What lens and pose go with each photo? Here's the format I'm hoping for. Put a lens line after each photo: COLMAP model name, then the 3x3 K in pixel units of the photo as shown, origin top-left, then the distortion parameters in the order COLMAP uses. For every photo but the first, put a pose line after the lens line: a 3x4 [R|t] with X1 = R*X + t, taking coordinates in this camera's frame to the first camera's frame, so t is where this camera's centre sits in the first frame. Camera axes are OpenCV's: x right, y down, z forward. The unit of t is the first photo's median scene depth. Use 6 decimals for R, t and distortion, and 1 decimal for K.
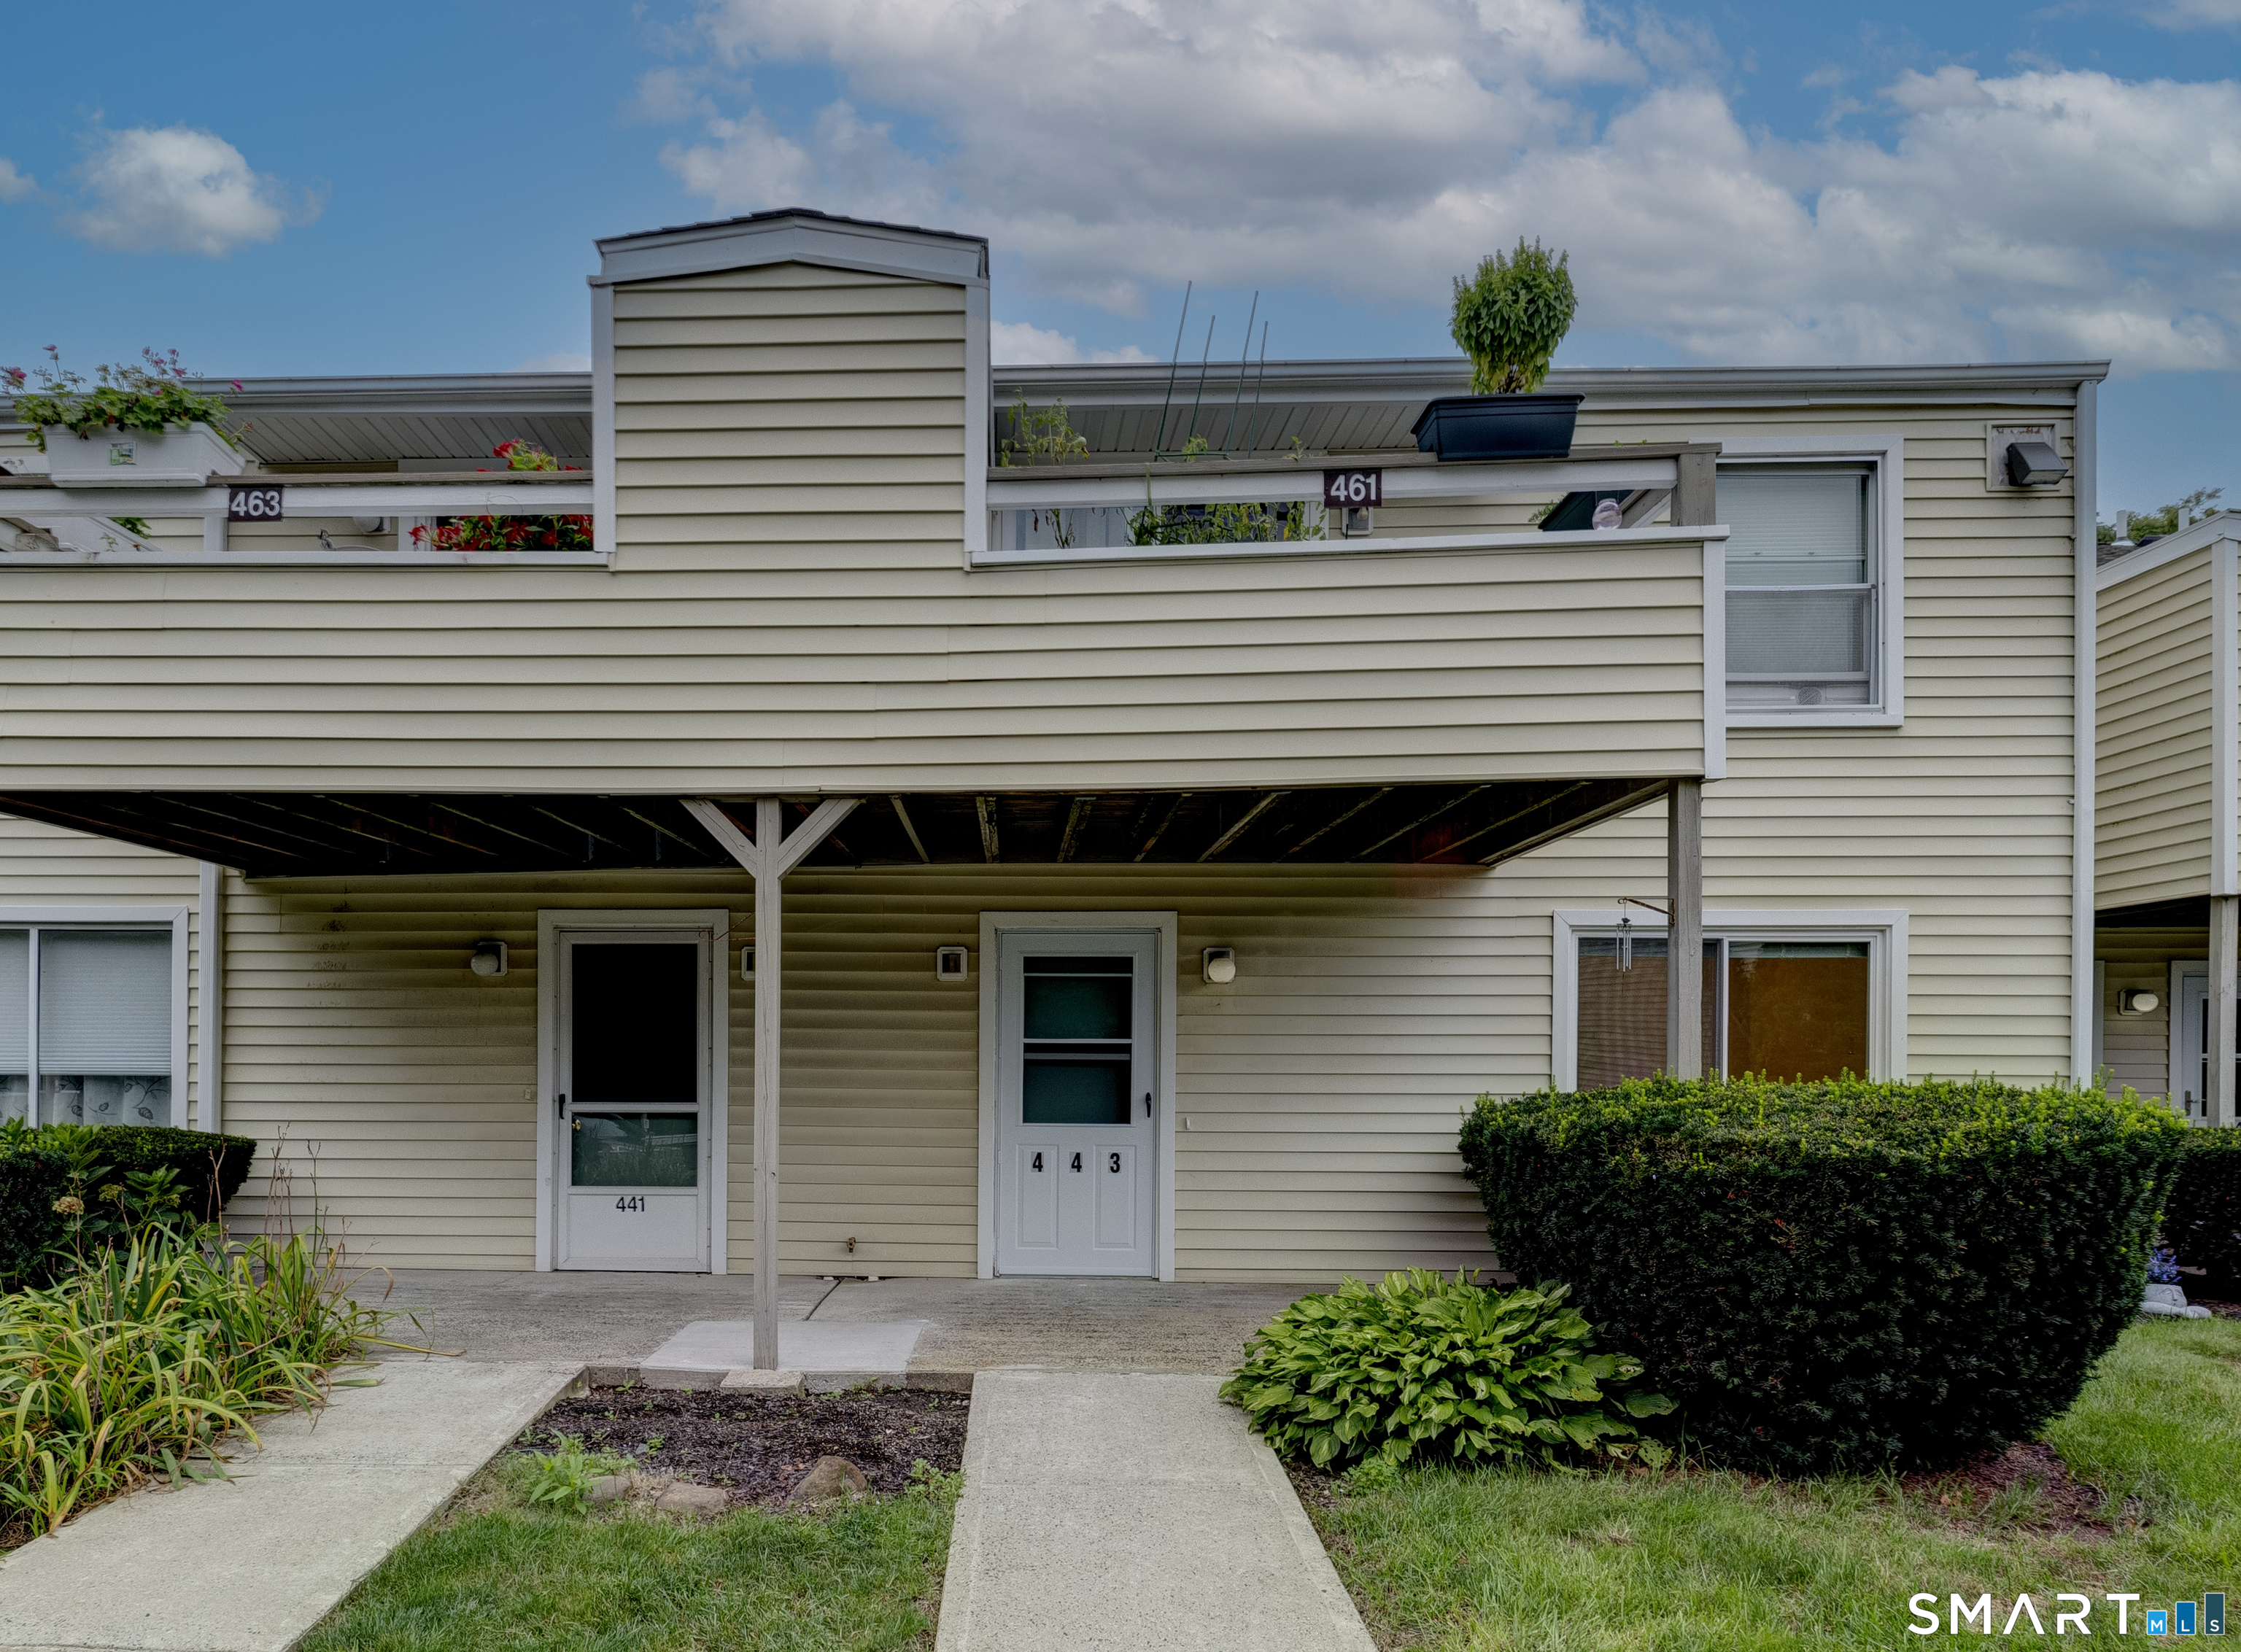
lens RADIAL K [[840.0, 0, 1120.4], [0, 840.0, 1196.2], [0, 0, 1]] dist [-0.001763, -0.000485]
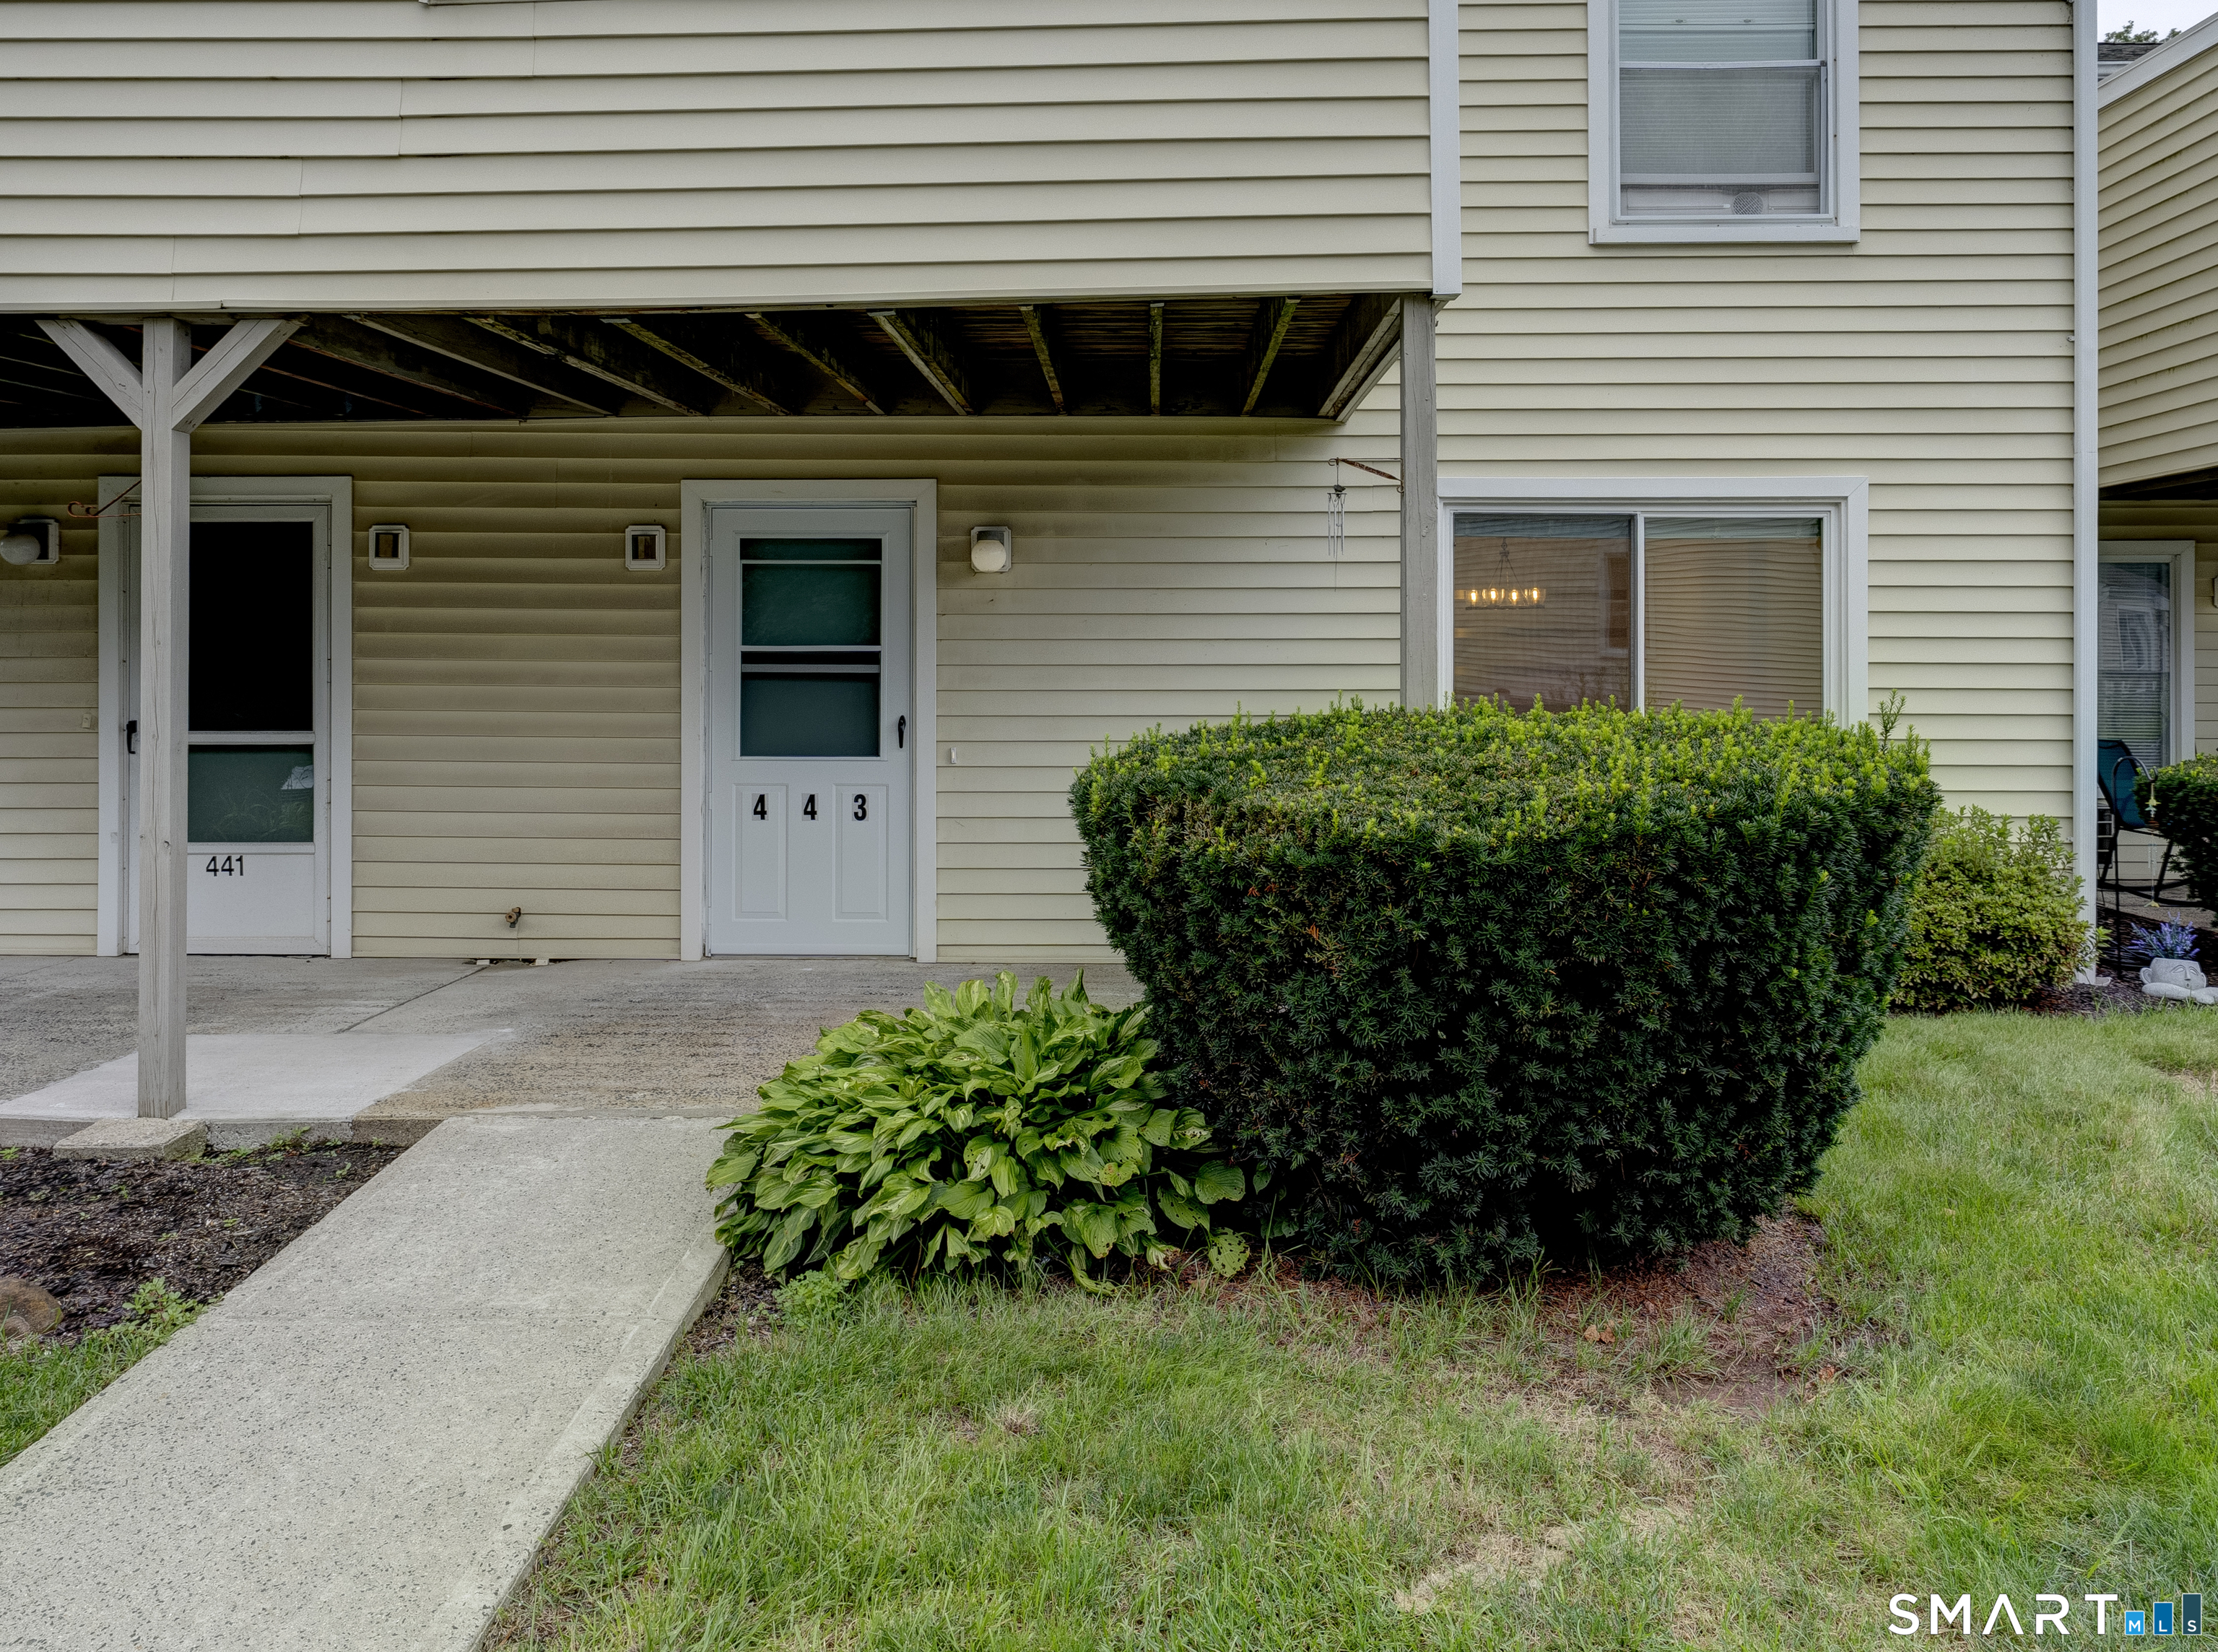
lens RADIAL K [[1027.4, 0, 1109.0], [0, 1027.4, 826.0], [0, 0, 1]] dist [-0.000942, -0.000543]
pose [[0.999751, -0.006893, 0.021212, 0.218220], [0.006989, 0.999966, -0.004437, -0.018500], [-0.021181, 0.004584, 0.999765, 0.064373]]
